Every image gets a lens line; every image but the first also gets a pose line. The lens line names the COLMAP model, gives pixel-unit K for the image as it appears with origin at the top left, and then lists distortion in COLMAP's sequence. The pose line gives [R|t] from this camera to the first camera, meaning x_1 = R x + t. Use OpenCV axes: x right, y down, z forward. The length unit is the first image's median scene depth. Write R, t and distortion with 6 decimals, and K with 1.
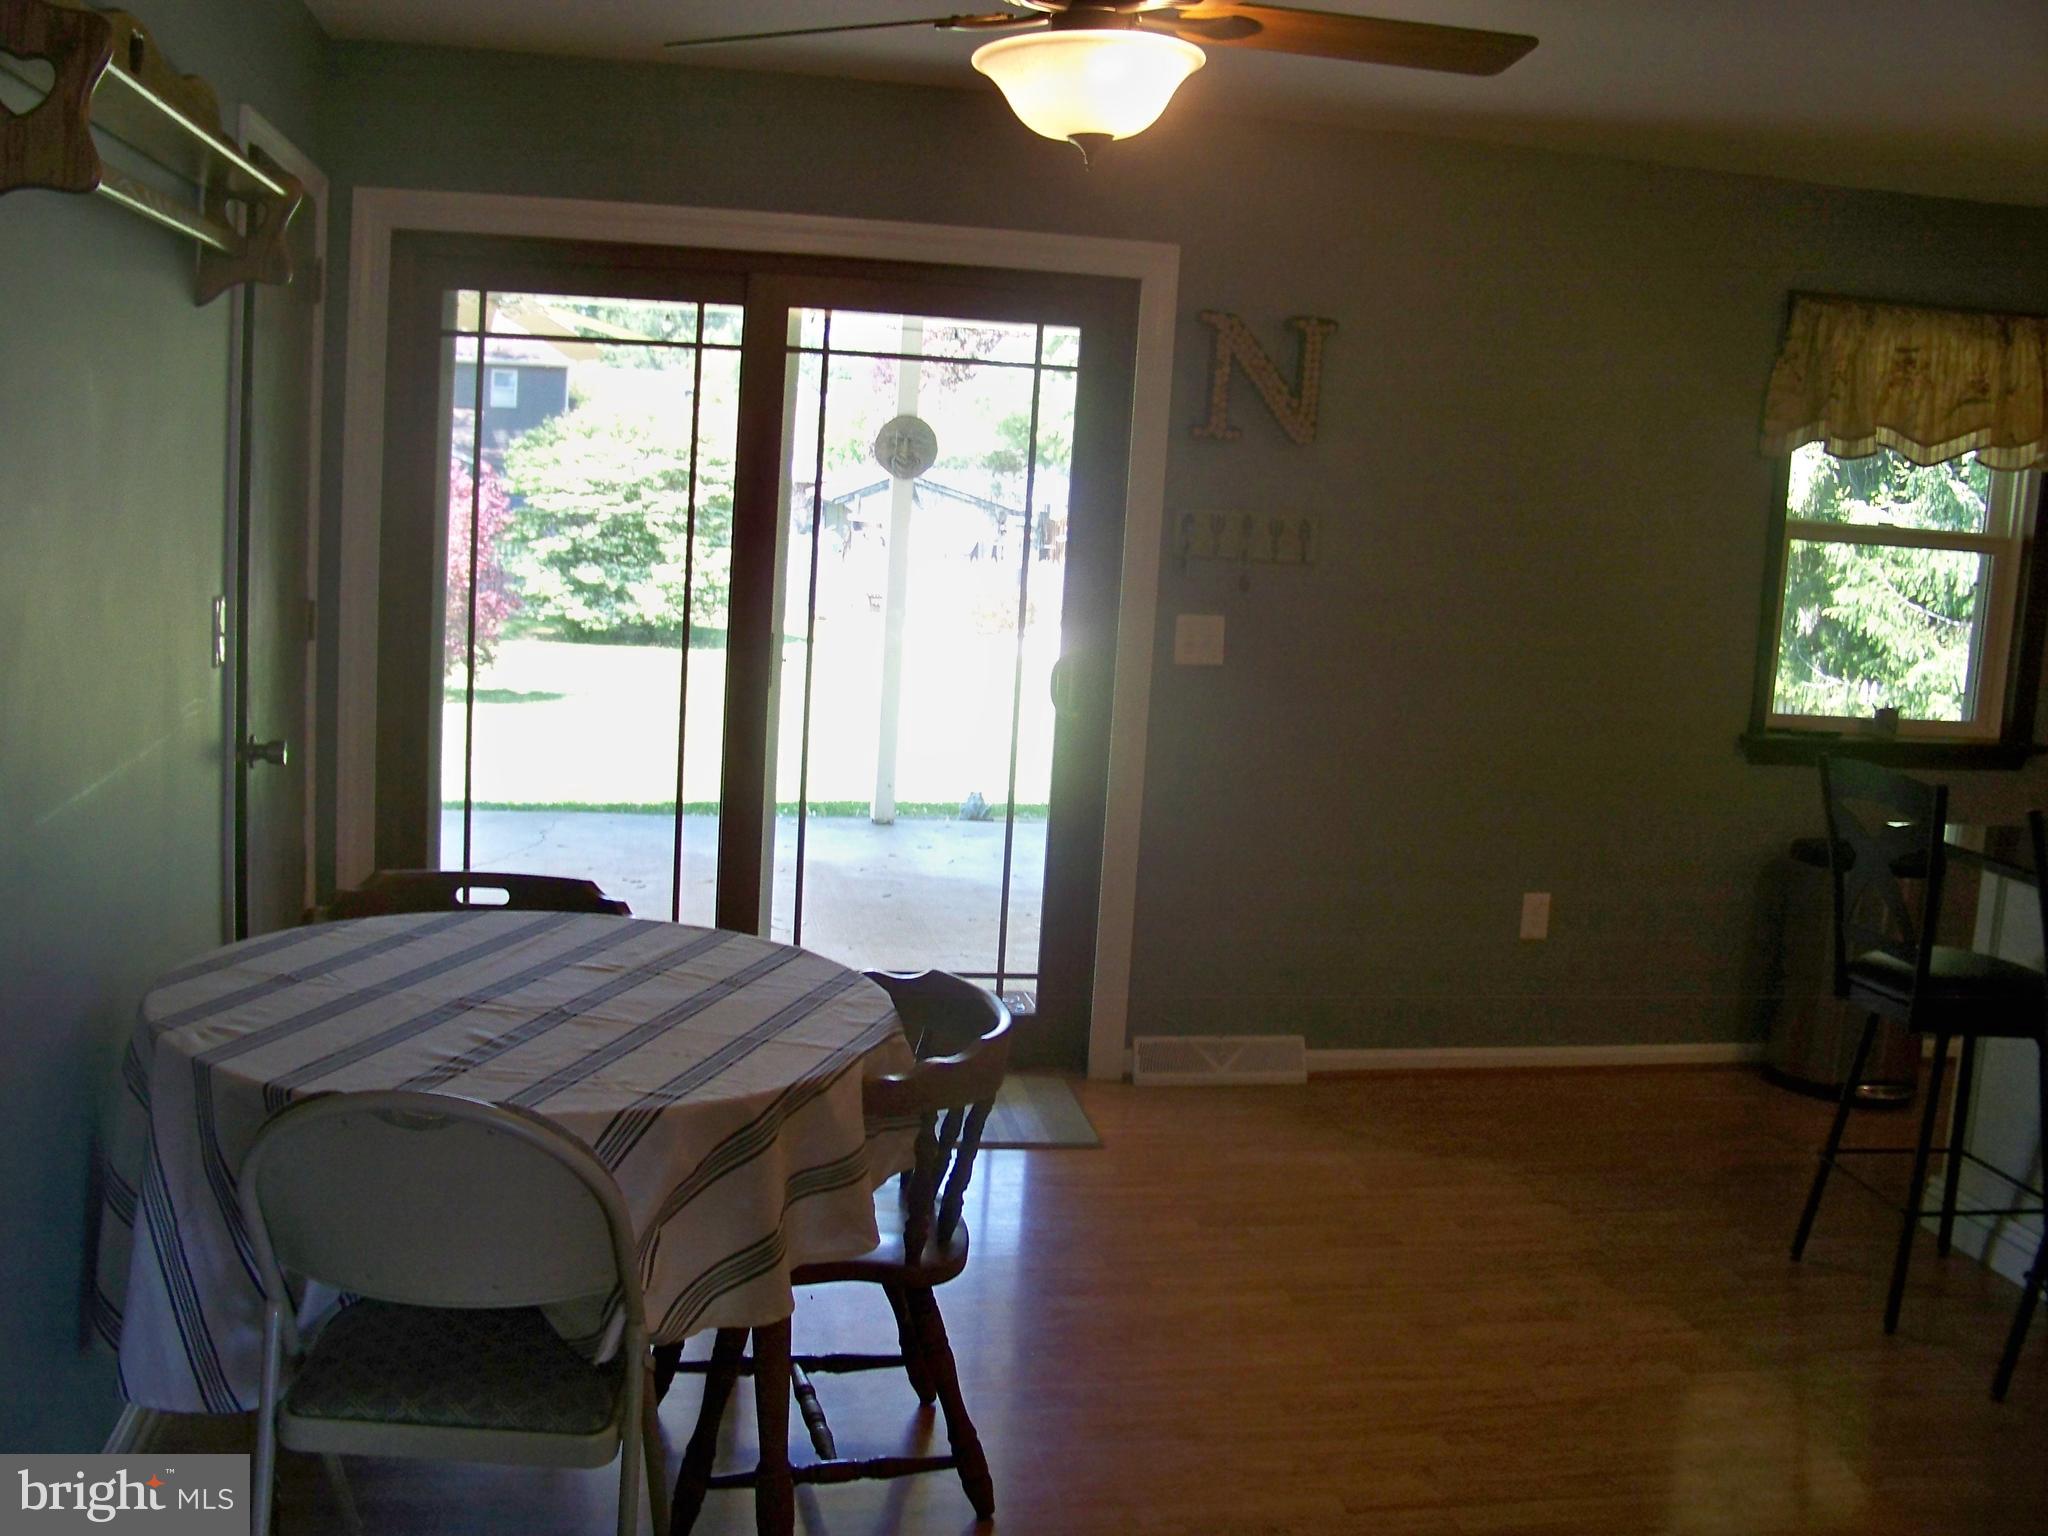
lens RADIAL K [[1992.3, 0, 1024.2], [0, 1992.3, 766.9], [0, 0, 1]] dist [-0.118439, 0.000000]
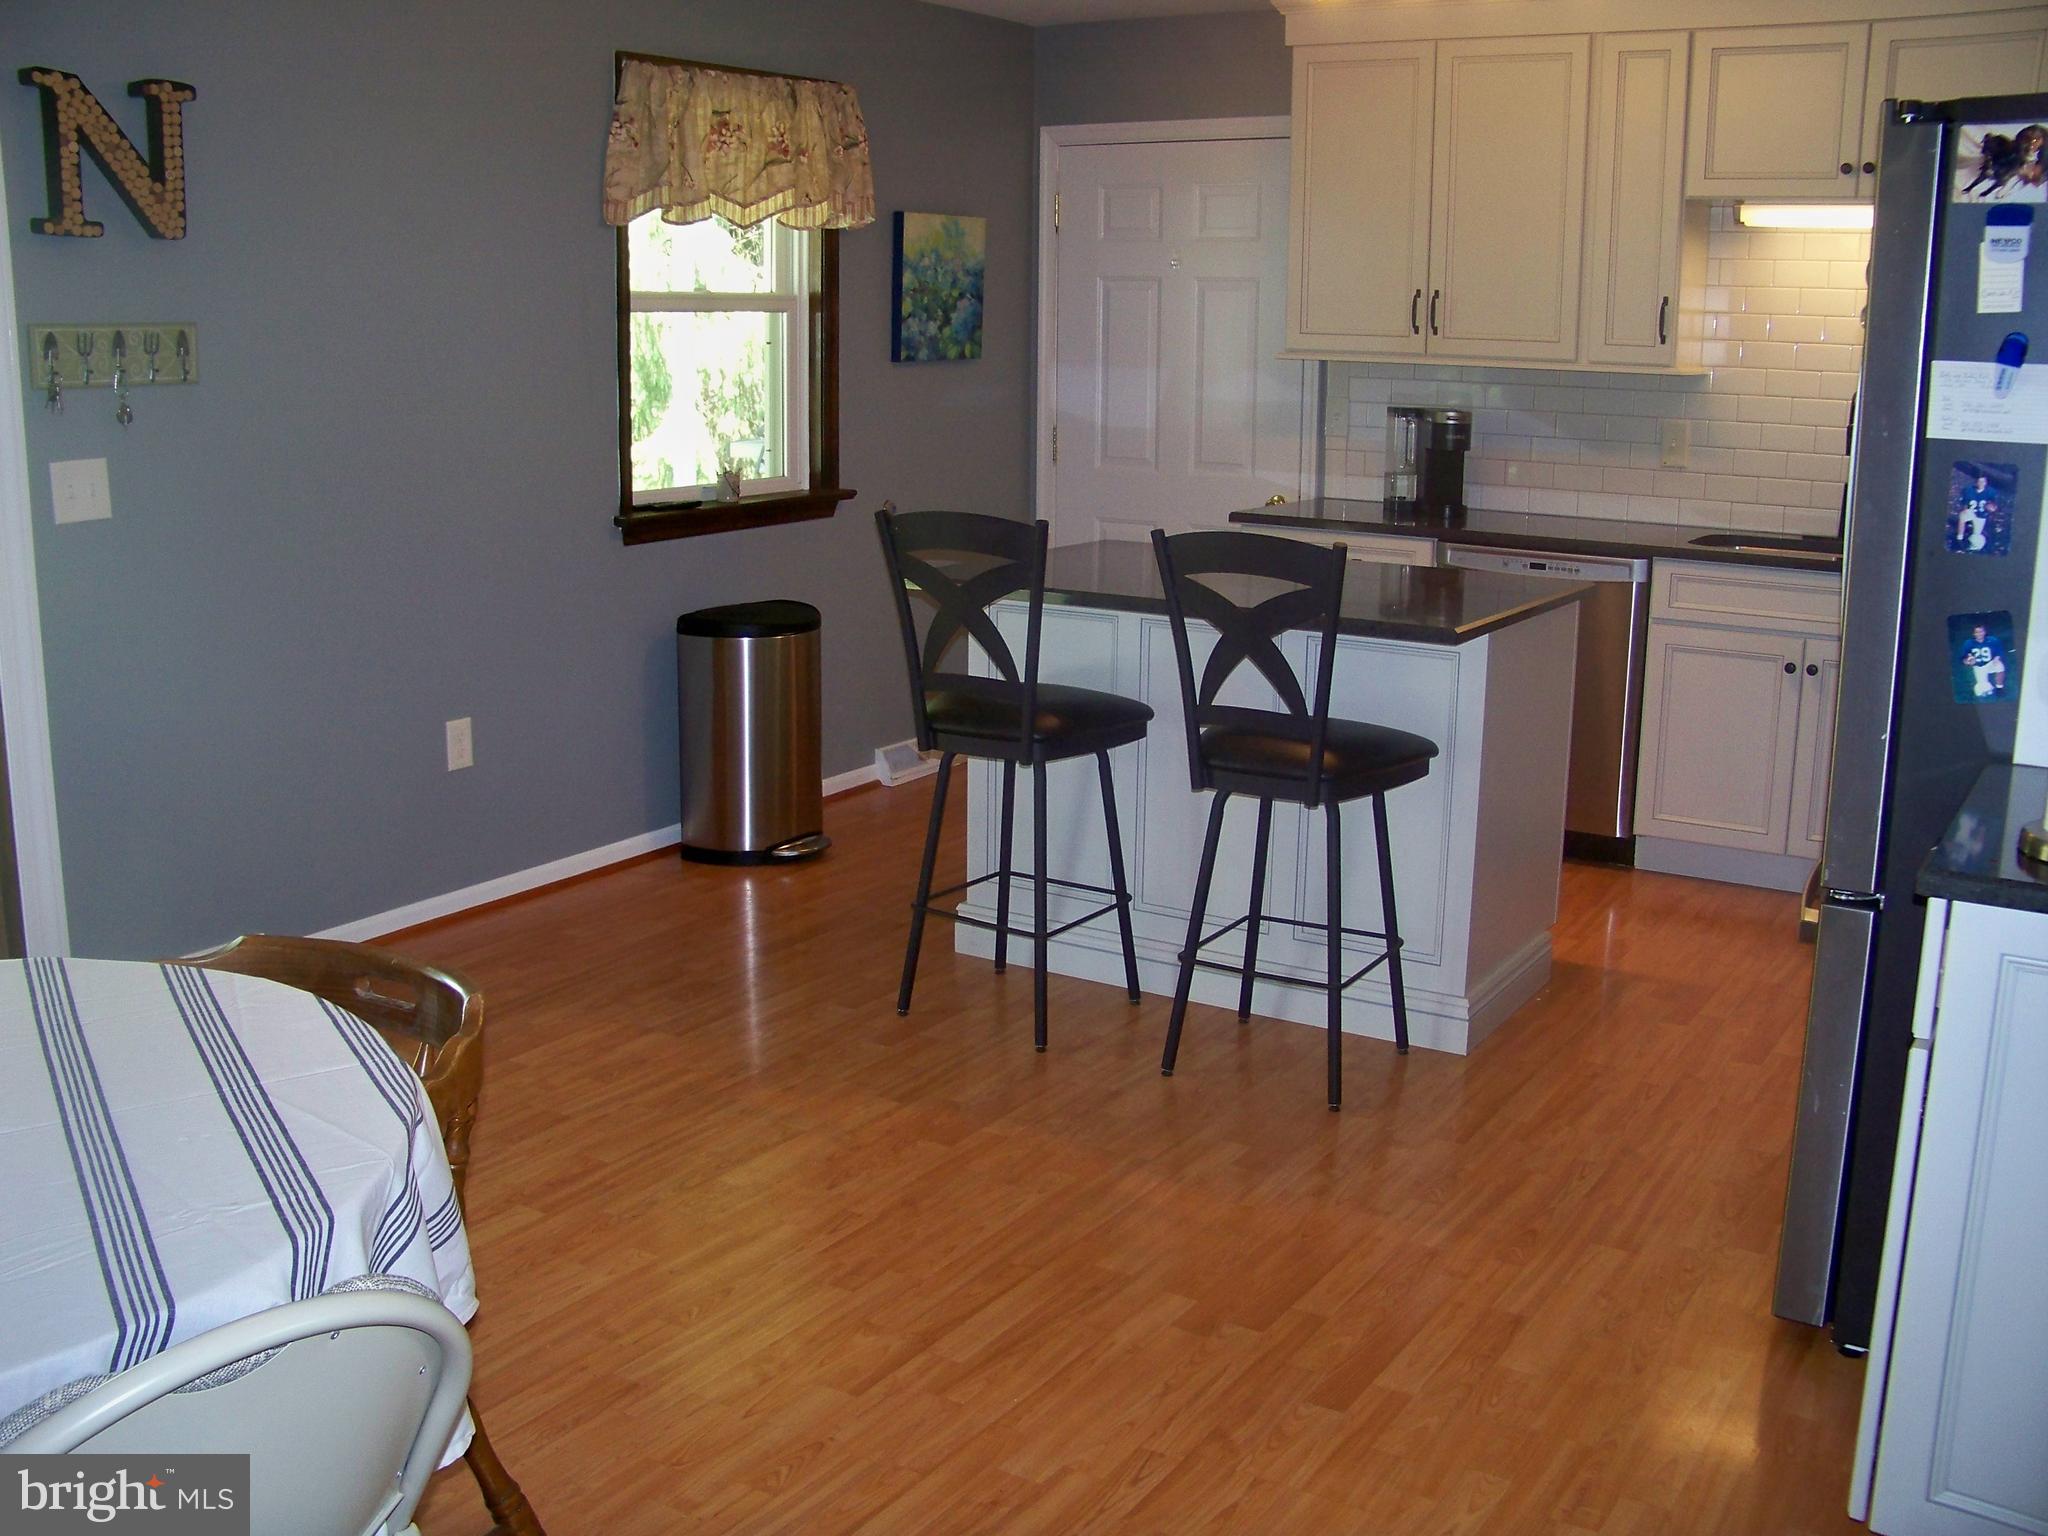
lens RADIAL K [[1992.3, 0, 1020.5], [0, 1992.3, 783.0], [0, 0, 1]] dist [-0.118439, 0.000000]
pose [[0.659799, -0.222243, 0.717826, -0.246335], [0.132922, 0.974718, 0.179601, -0.039431], [-0.739593, -0.023085, 0.672659, 0.197288]]
